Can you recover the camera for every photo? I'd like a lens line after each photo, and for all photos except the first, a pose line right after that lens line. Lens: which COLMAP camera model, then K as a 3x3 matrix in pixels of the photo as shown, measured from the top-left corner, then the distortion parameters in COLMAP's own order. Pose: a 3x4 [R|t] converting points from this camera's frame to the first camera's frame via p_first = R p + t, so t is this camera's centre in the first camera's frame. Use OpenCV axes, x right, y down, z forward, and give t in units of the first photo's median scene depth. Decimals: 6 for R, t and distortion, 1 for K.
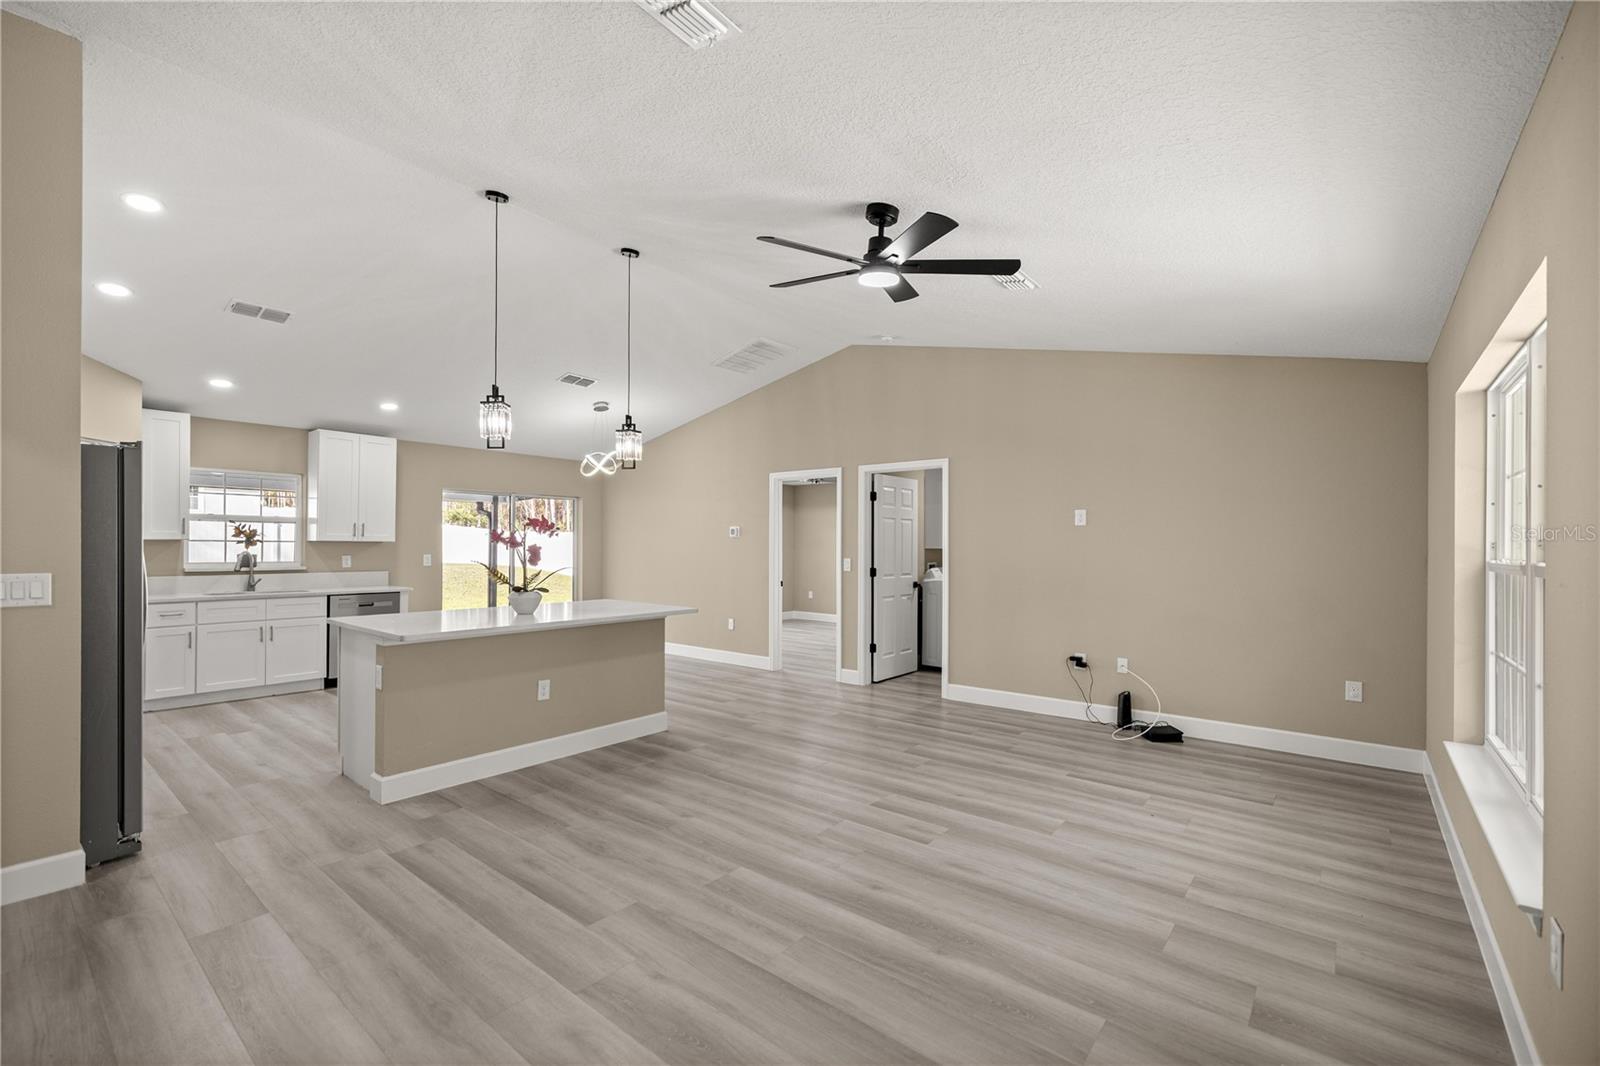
lens RADIAL K [[674.2, 0, 809.8], [0, 674.2, 544.7], [0, 0, 1]] dist [0.000390, 0.000562]
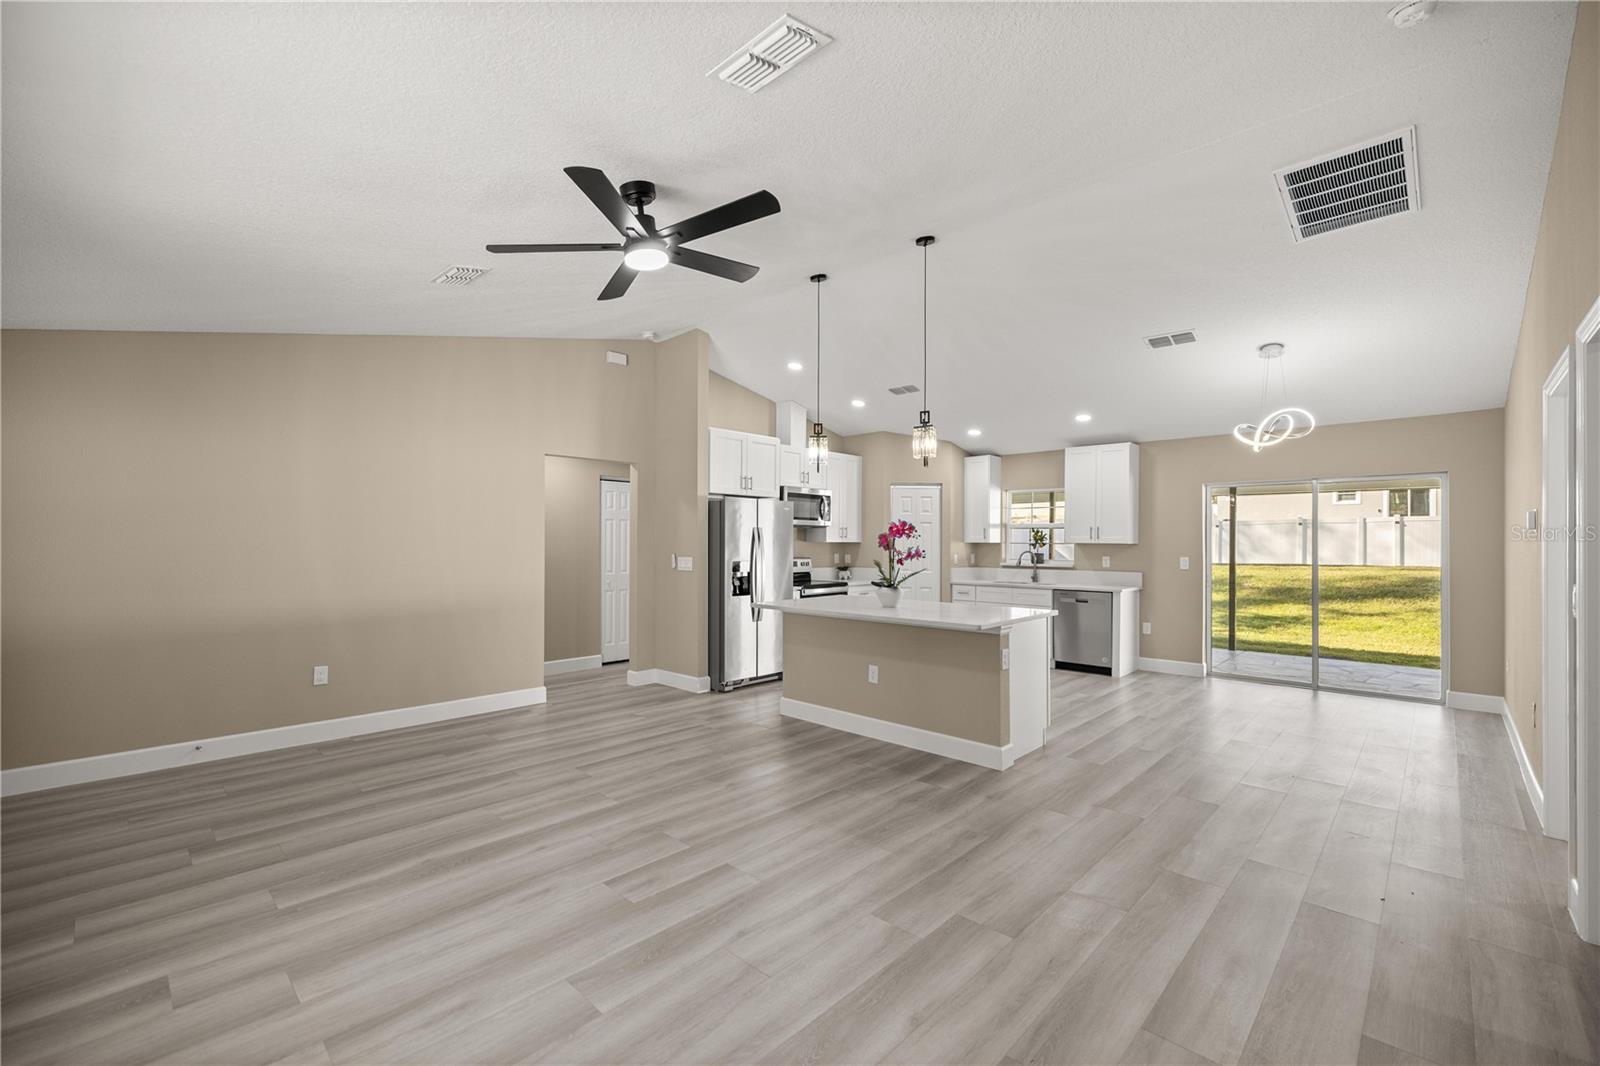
lens RADIAL K [[674.2, 0, 781.0], [0, 674.2, 543.4], [0, 0, 1]] dist [0.000390, 0.000562]
pose [[-0.097366, -0.002531, -0.995245, 0.759265], [-0.003734, 0.999991, -0.002177, -0.001147], [0.995242, 0.003504, -0.097375, 0.965806]]
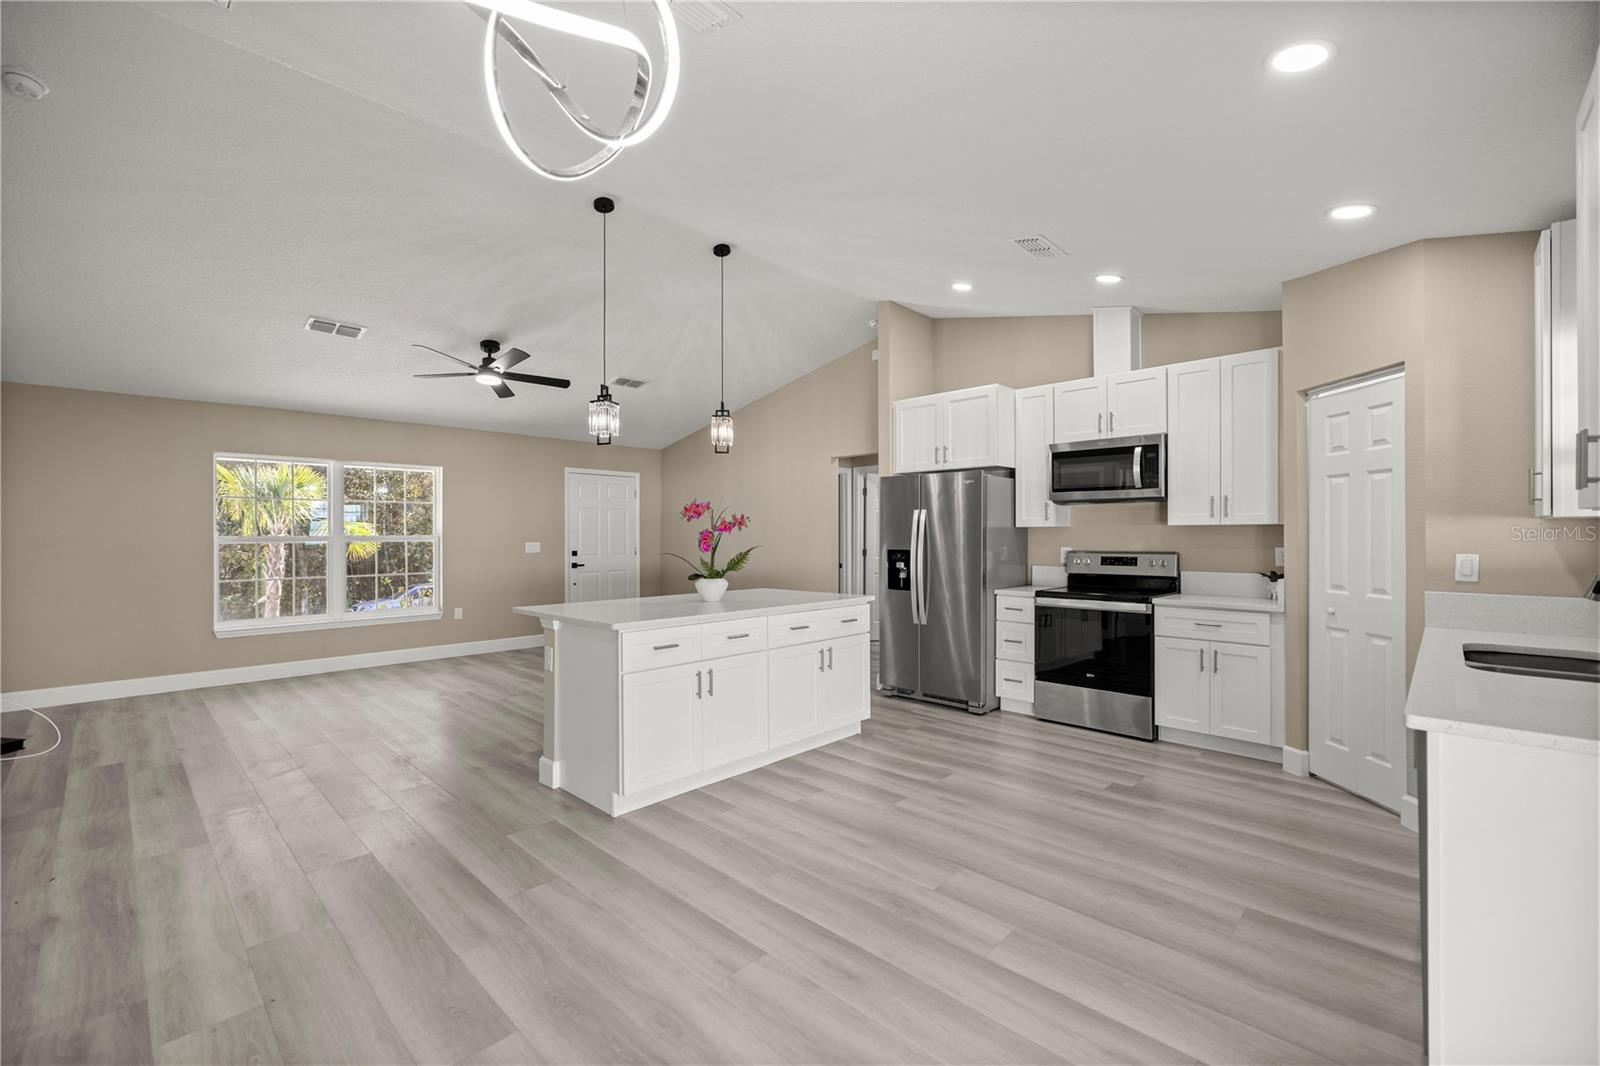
lens RADIAL K [[674.2, 0, 814.2], [0, 674.2, 533.2], [0, 0, 1]] dist [0.000390, 0.000562]
pose [[-0.996592, -0.003021, 0.082428, -0.674070], [-0.003378, 0.999986, -0.004189, 0.009550], [-0.082414, -0.004454, -0.996588, 2.028967]]
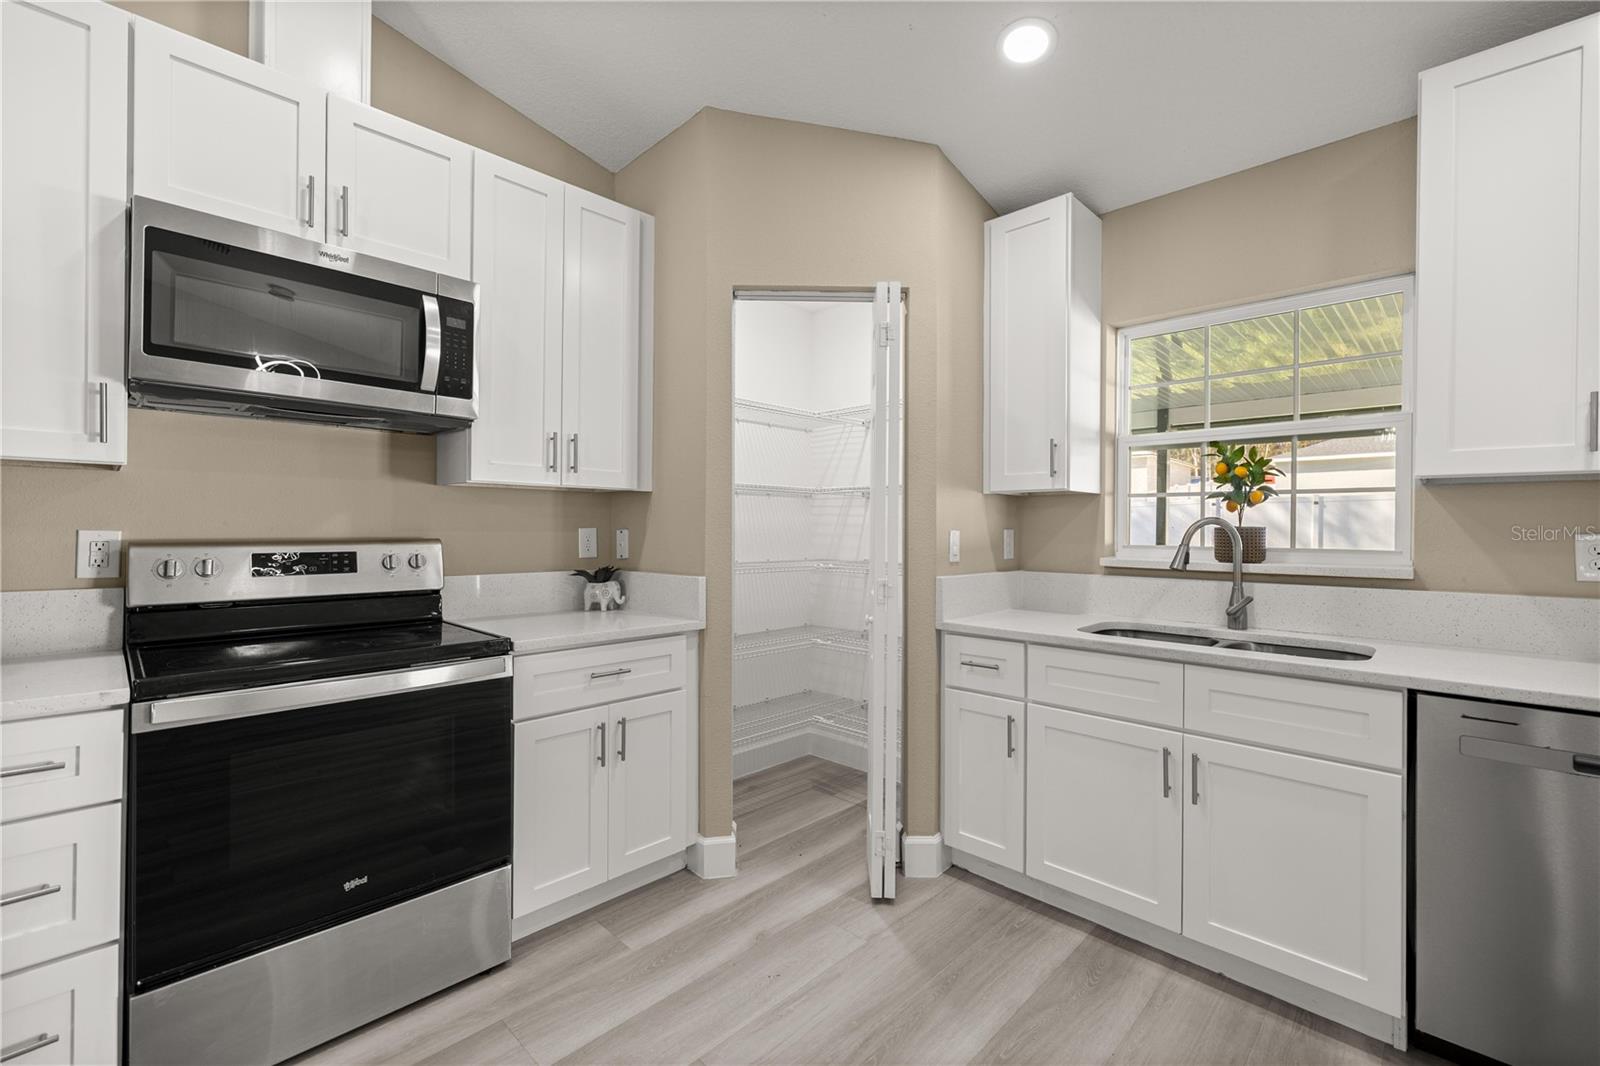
lens RADIAL K [[674.2, 0, 789.7], [0, 674.2, 524.9], [0, 0, 1]] dist [0.000390, 0.000562]
pose [[-0.110943, -0.012287, -0.993751, -0.665693], [-0.004664, 0.999919, -0.011843, 0.028255], [0.993816, 0.003321, -0.110992, 1.207084]]
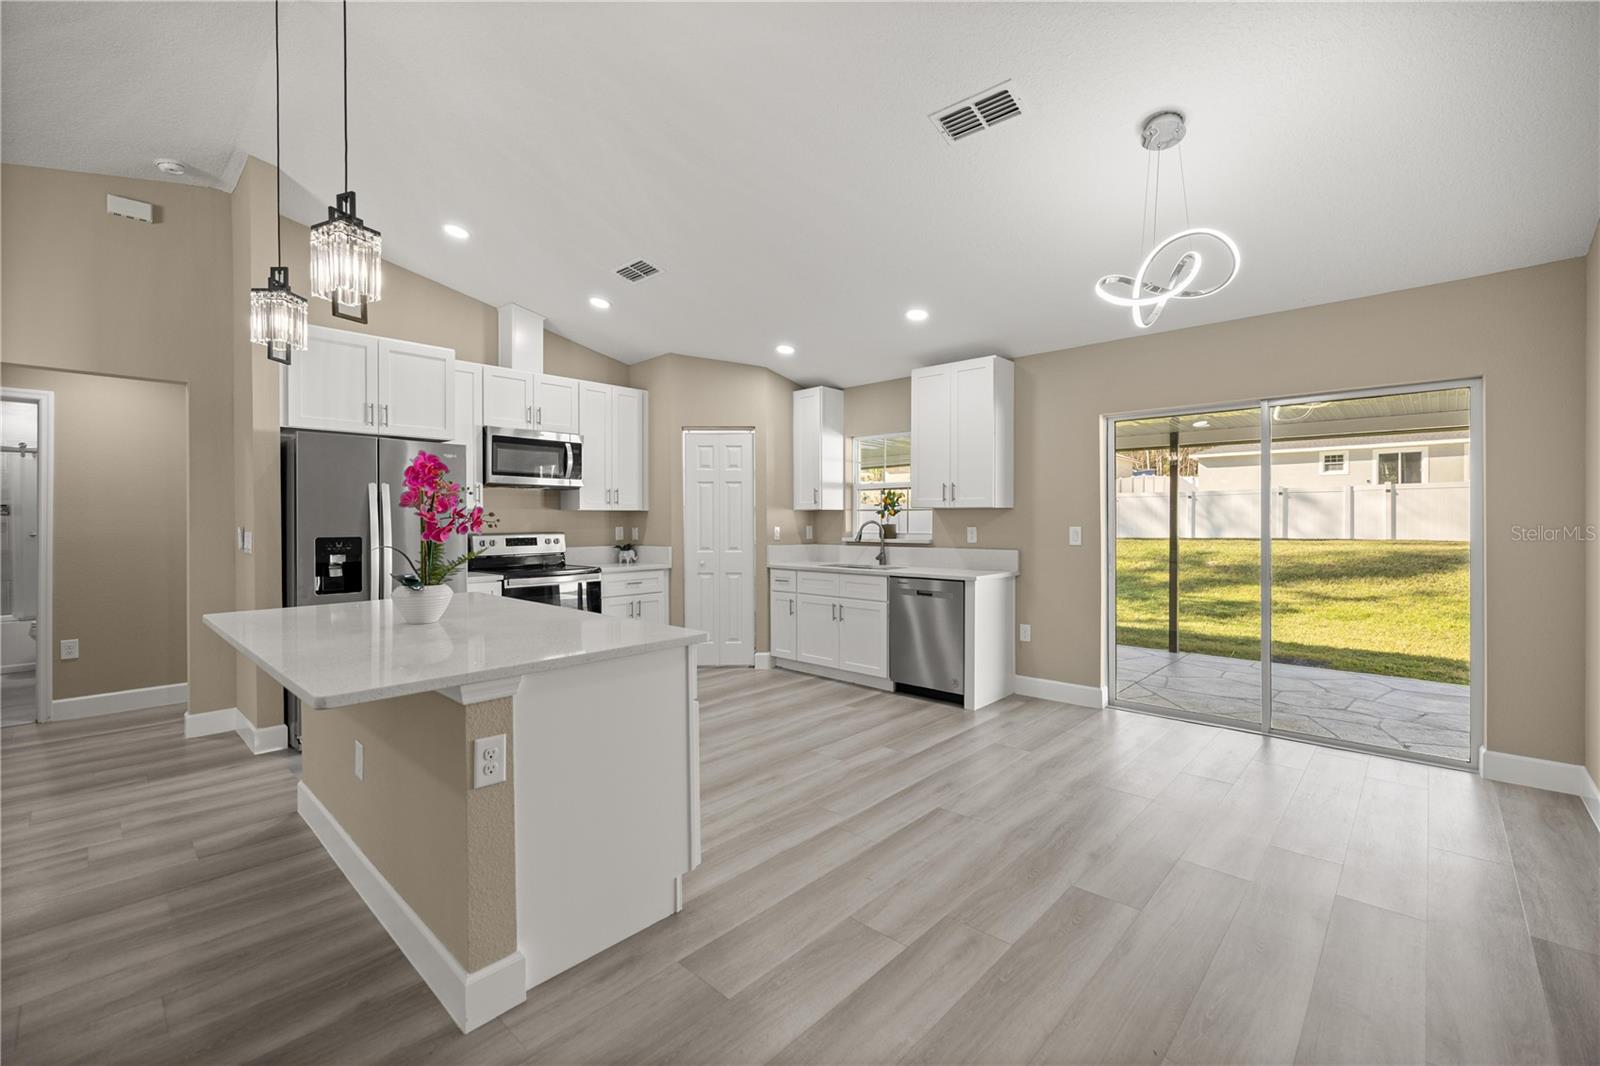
lens RADIAL K [[674.2, 0, 778.7], [0, 674.2, 526.3], [0, 0, 1]] dist [0.000390, 0.000562]
pose [[-0.090222, 0.004564, -0.995911, 0.138927], [0.003723, 0.999984, 0.004245, 0.018517], [0.995915, -0.003325, -0.090238, 1.418564]]
